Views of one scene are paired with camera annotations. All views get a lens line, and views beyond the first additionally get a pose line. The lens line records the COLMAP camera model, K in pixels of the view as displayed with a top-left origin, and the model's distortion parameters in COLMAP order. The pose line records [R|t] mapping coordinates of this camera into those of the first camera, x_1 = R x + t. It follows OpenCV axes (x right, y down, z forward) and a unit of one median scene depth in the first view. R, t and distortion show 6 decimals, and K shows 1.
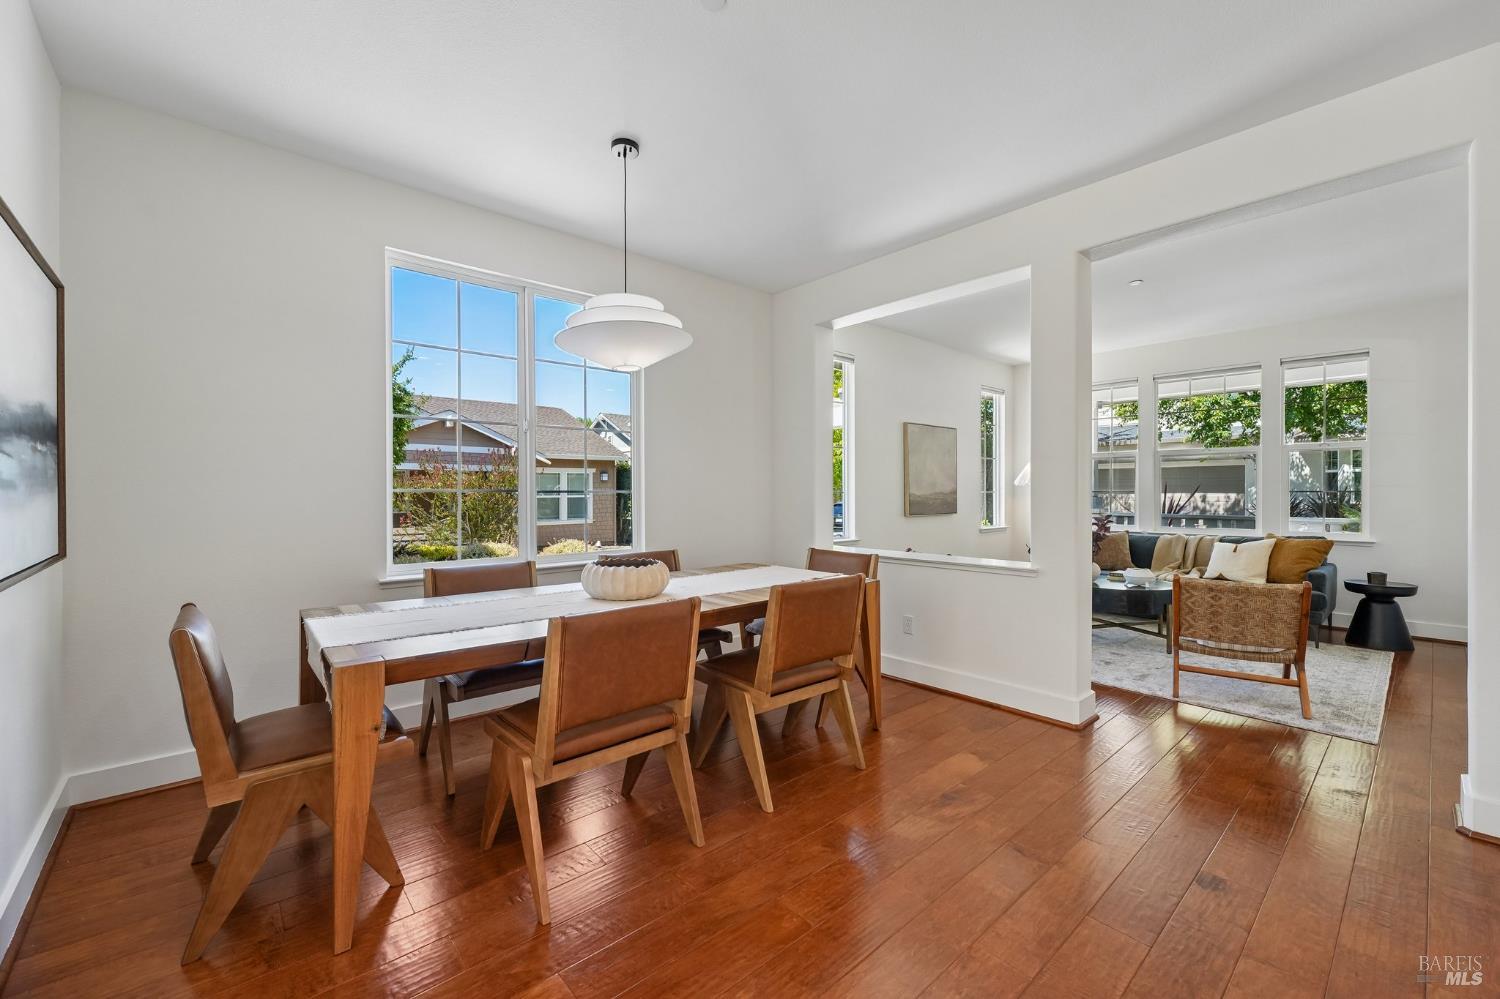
lens RADIAL K [[603.7, 0, 743.7], [0, 603.7, 498.5], [0, 0, 1]] dist [-0.001824, -0.000153]
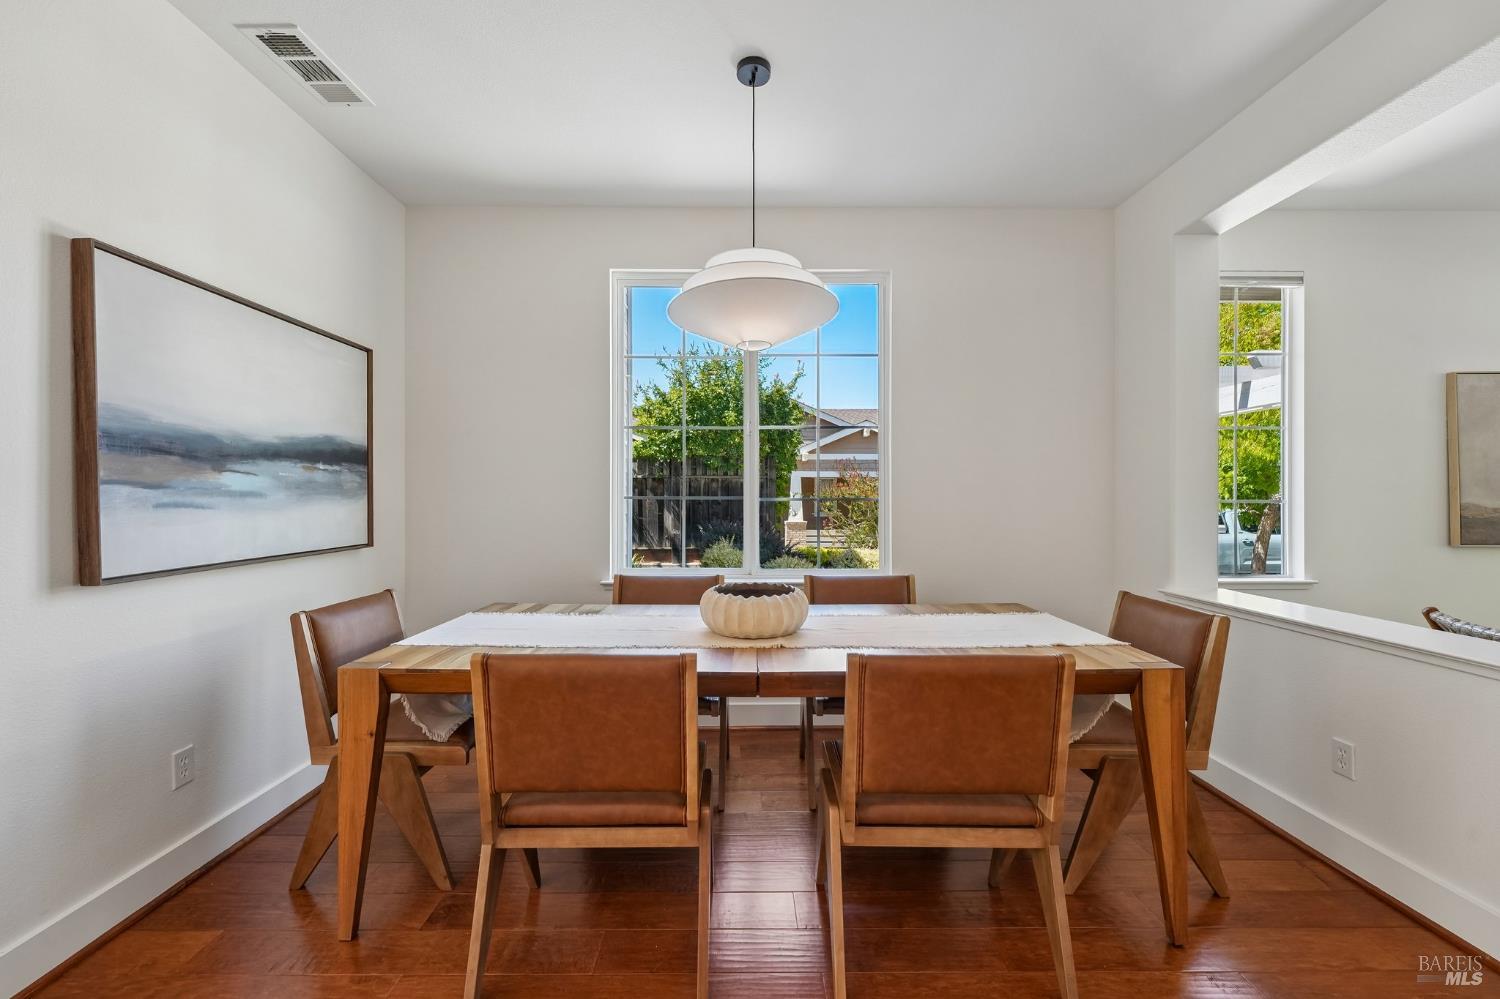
lens RADIAL K [[603.7, 0, 748.2], [0, 603.7, 498.3], [0, 0, 1]] dist [-0.001824, -0.000153]
pose [[0.752900, 0.002326, -0.658131, 0.235511], [-0.008352, 0.999947, -0.006021, -0.007068], [0.658082, 0.010030, 0.752880, 0.283202]]
